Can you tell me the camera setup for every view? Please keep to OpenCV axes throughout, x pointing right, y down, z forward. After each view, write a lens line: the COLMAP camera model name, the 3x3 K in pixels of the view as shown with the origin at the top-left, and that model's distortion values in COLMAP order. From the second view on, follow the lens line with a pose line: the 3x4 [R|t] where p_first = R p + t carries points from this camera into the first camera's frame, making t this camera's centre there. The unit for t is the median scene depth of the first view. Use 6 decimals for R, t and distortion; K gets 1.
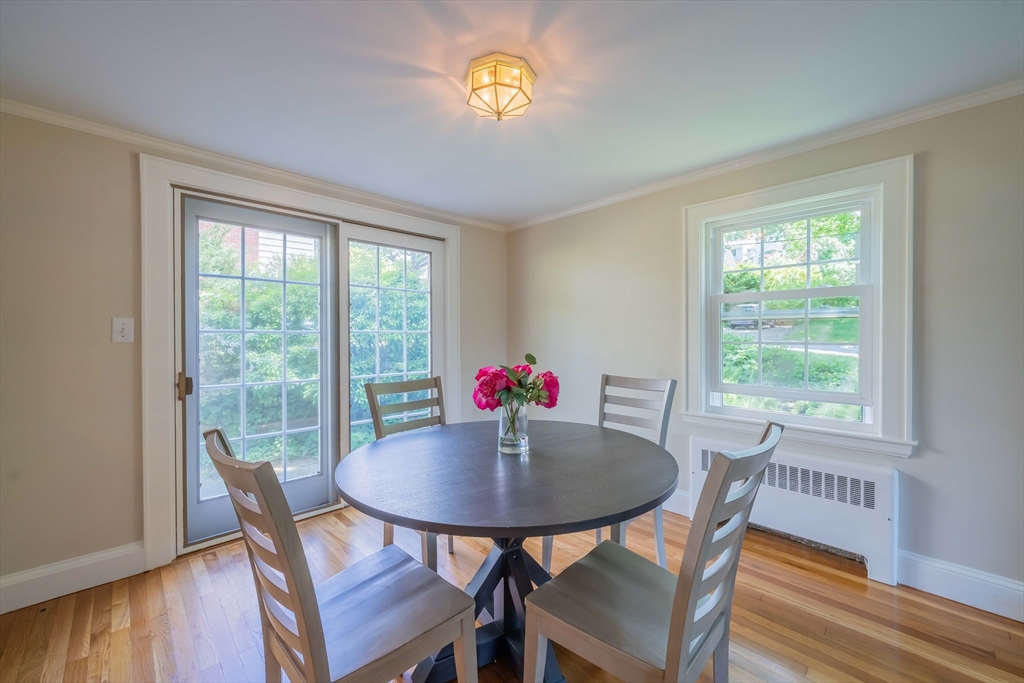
lens RADIAL K [[401.7, 0, 515.9], [0, 401.7, 339.0], [0, 0, 1]] dist [-0.001389, -0.000158]
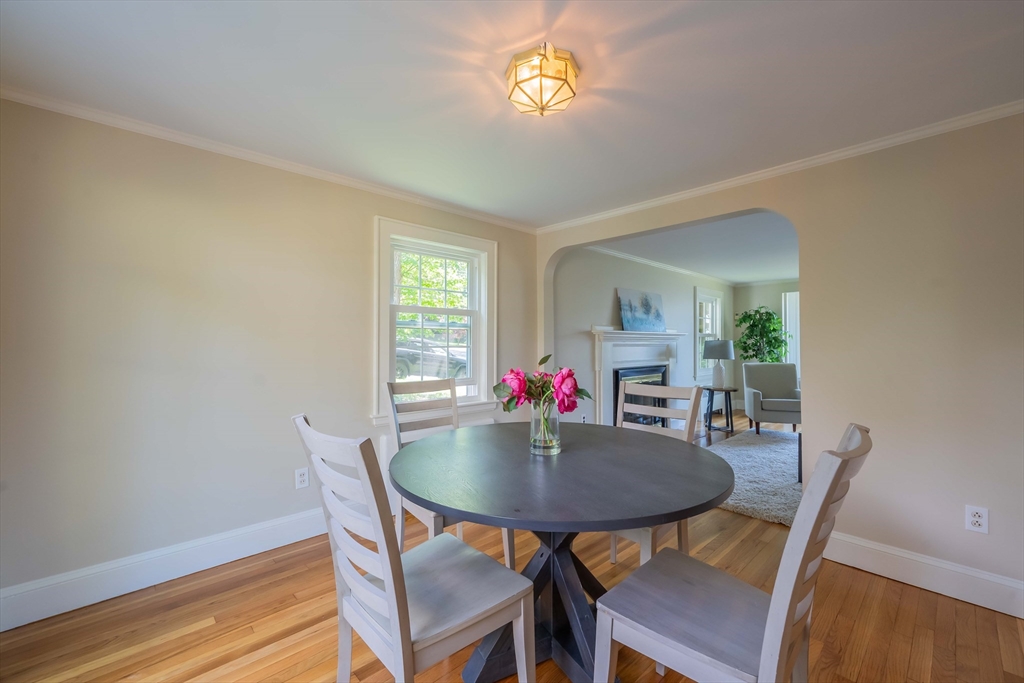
lens RADIAL K [[408.0, 0, 509.1], [0, 408.0, 339.2], [0, 0, 1]] dist [-0.001978, -0.000083]
pose [[0.036104, 0.012192, 0.999274, -0.730915], [0.009496, 0.999876, -0.012543, 0.006054], [-0.999303, 0.009941, 0.035984, 0.750698]]
